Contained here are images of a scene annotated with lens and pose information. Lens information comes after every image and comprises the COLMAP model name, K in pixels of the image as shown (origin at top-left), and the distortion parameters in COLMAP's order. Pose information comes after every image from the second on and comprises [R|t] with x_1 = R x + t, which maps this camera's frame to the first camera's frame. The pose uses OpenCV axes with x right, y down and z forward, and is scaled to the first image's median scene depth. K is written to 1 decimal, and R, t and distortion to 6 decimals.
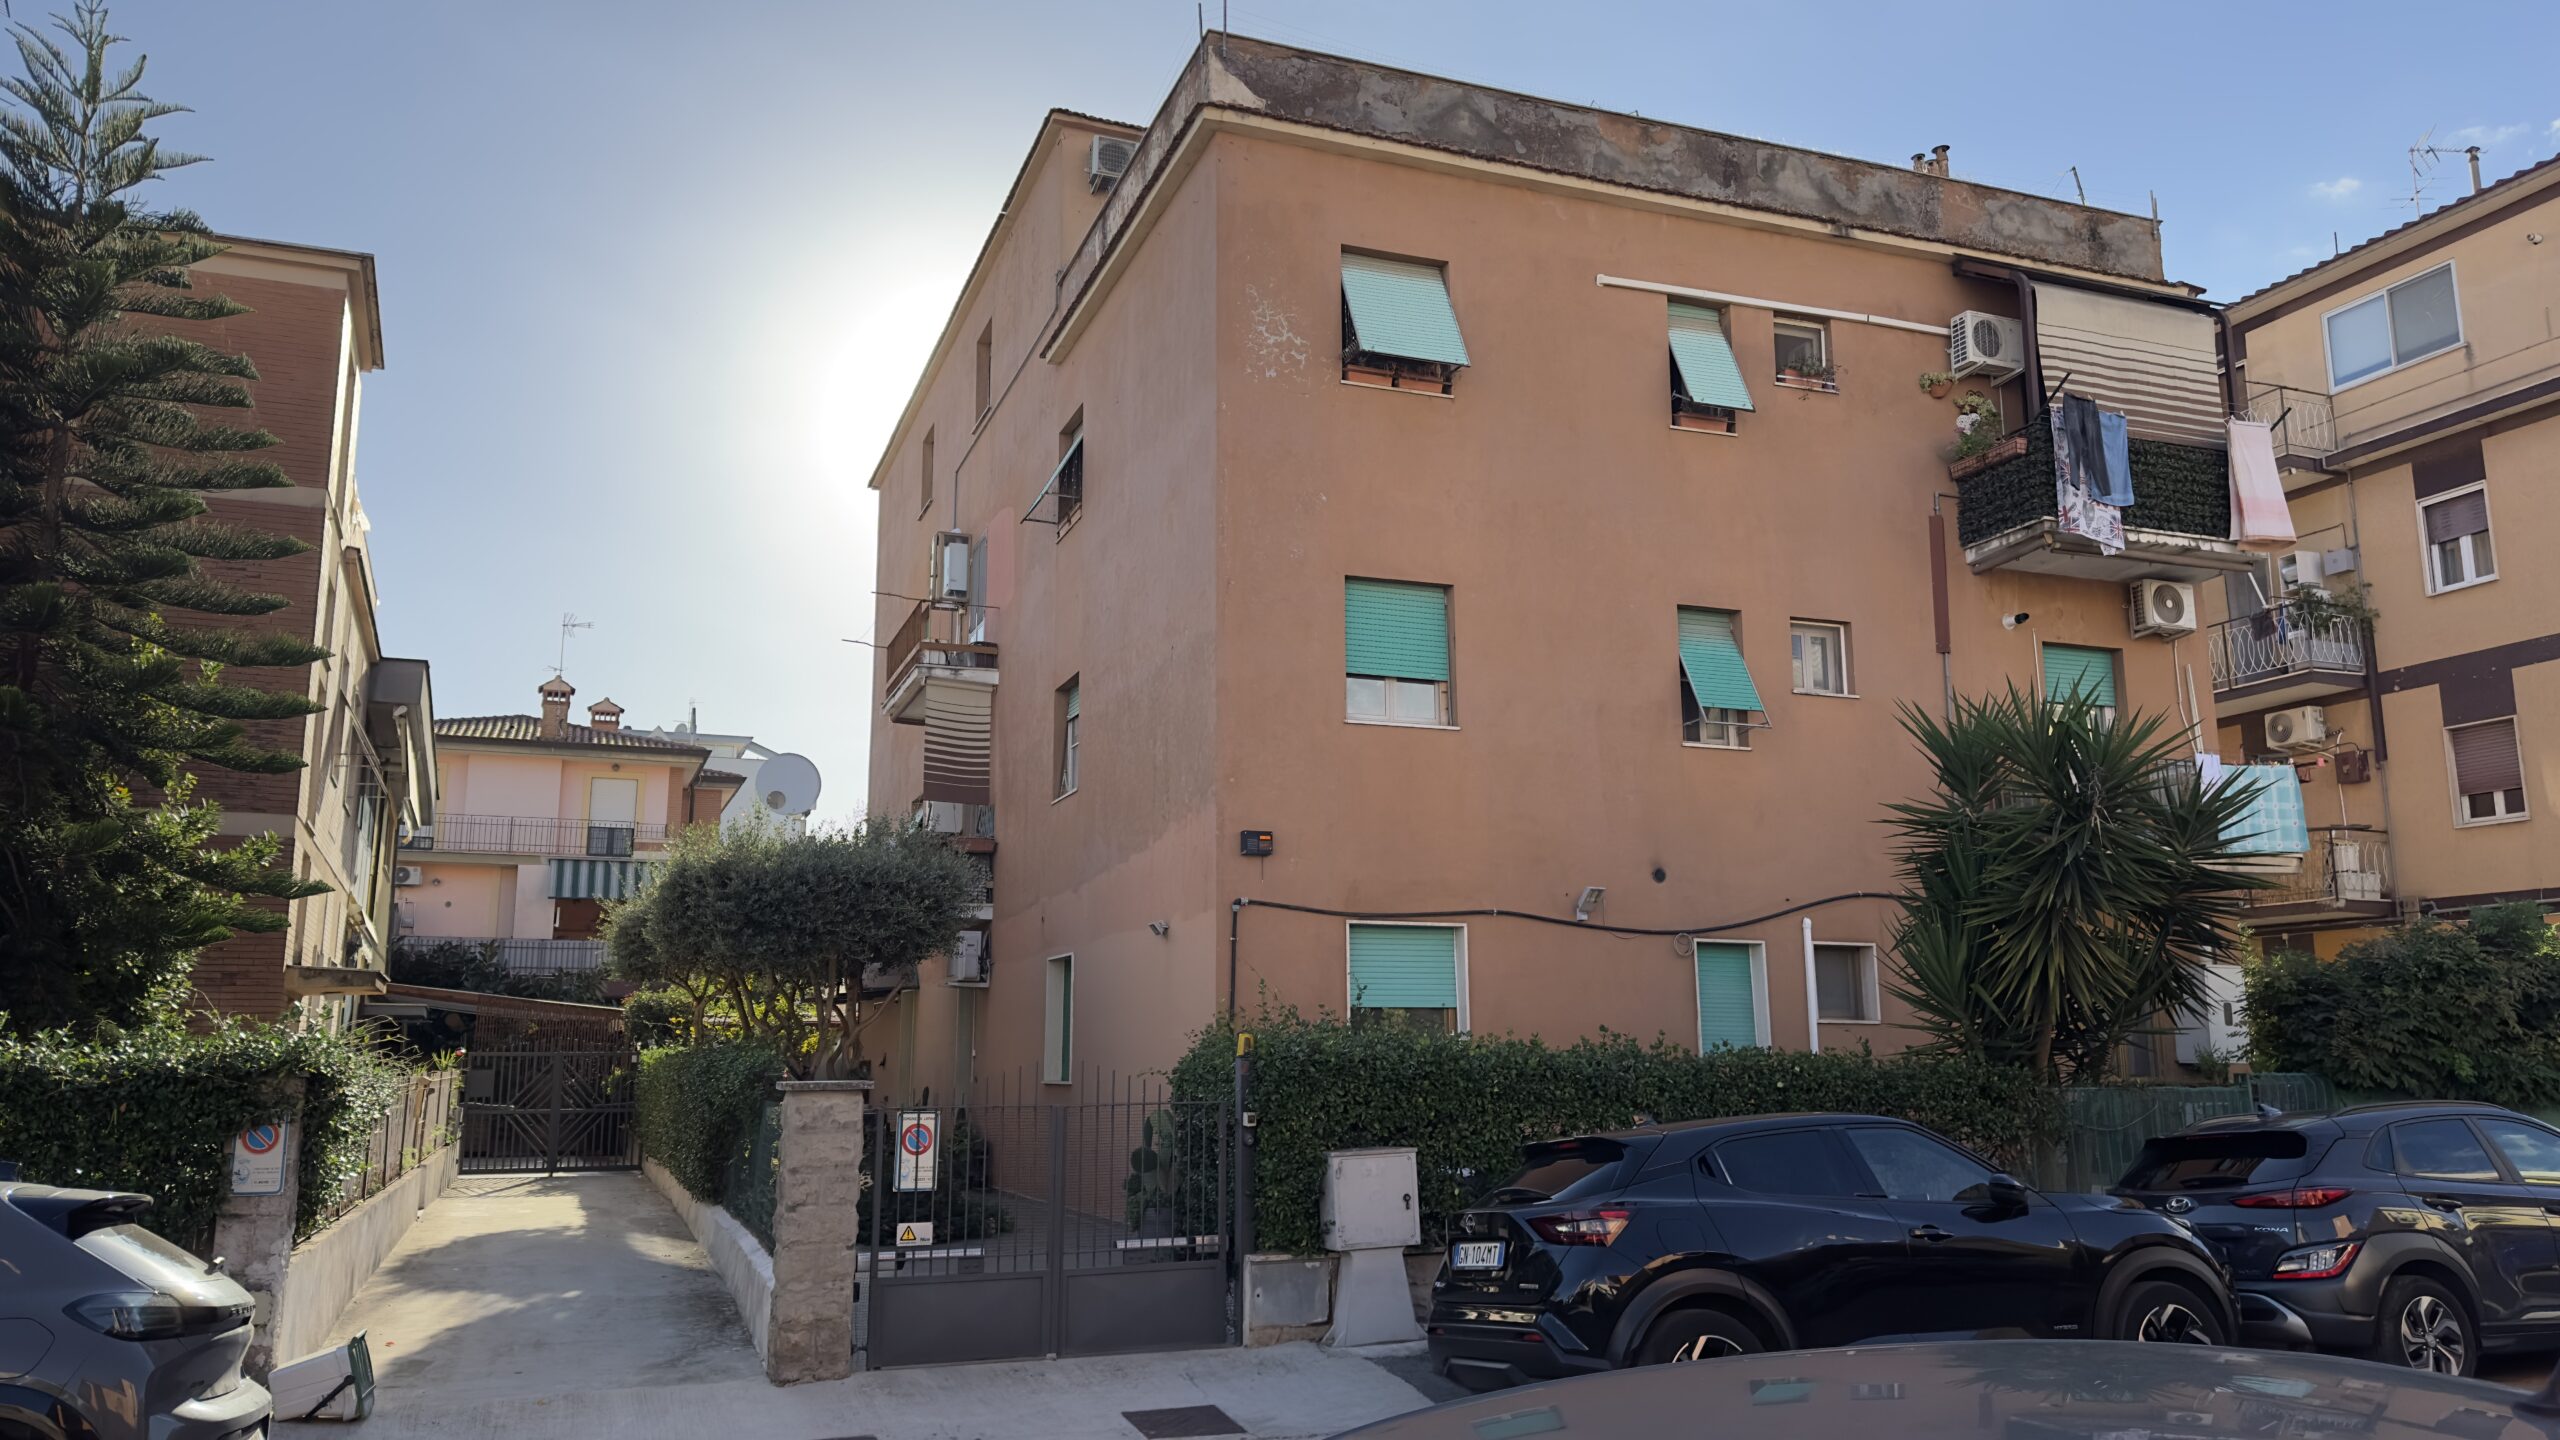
lens RADIAL K [[1746.8, 0, 1281.3], [0, 1746.8, 733.2], [0, 0, 1]] dist [0.101892, -0.017331]
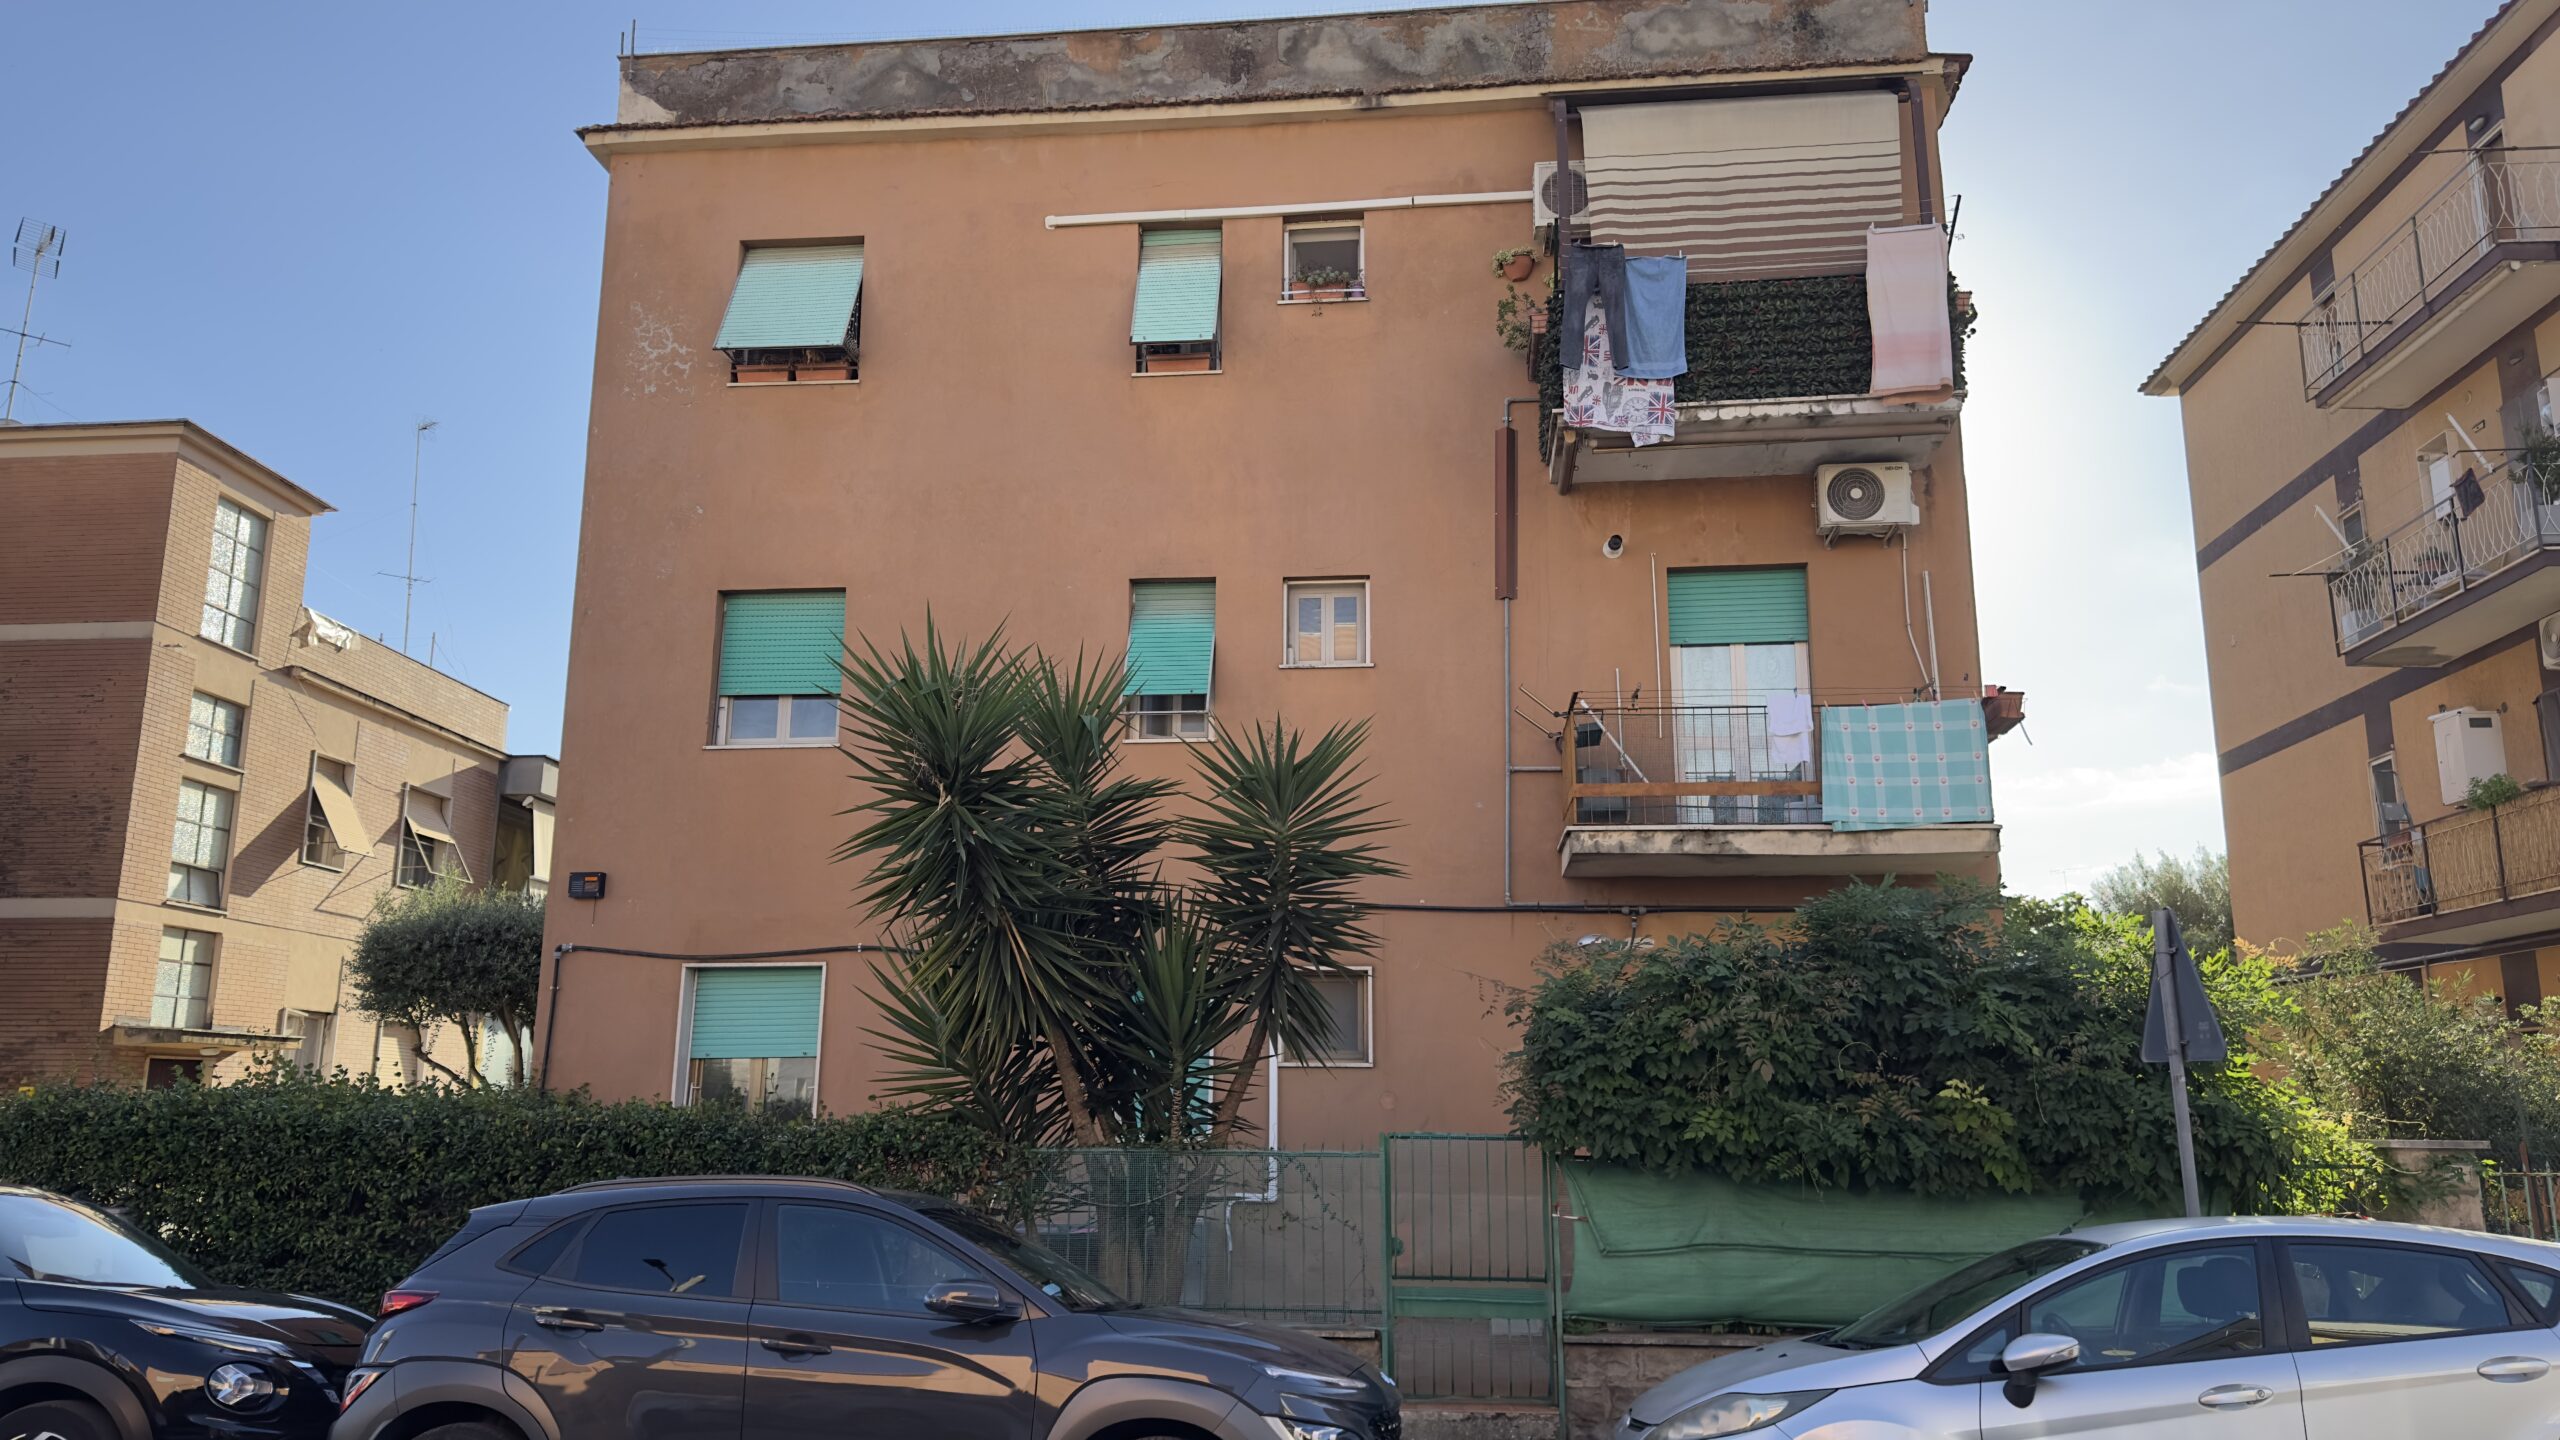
lens RADIAL K [[1746.8, 0, 1288.2], [0, 1746.8, 713.6], [0, 0, 1]] dist [0.101892, -0.017331]
pose [[0.888008, -0.088313, -0.451268, 0.641784], [0.070526, 0.995930, -0.056122, 0.043473], [0.454388, 0.018010, 0.890622, 0.267582]]
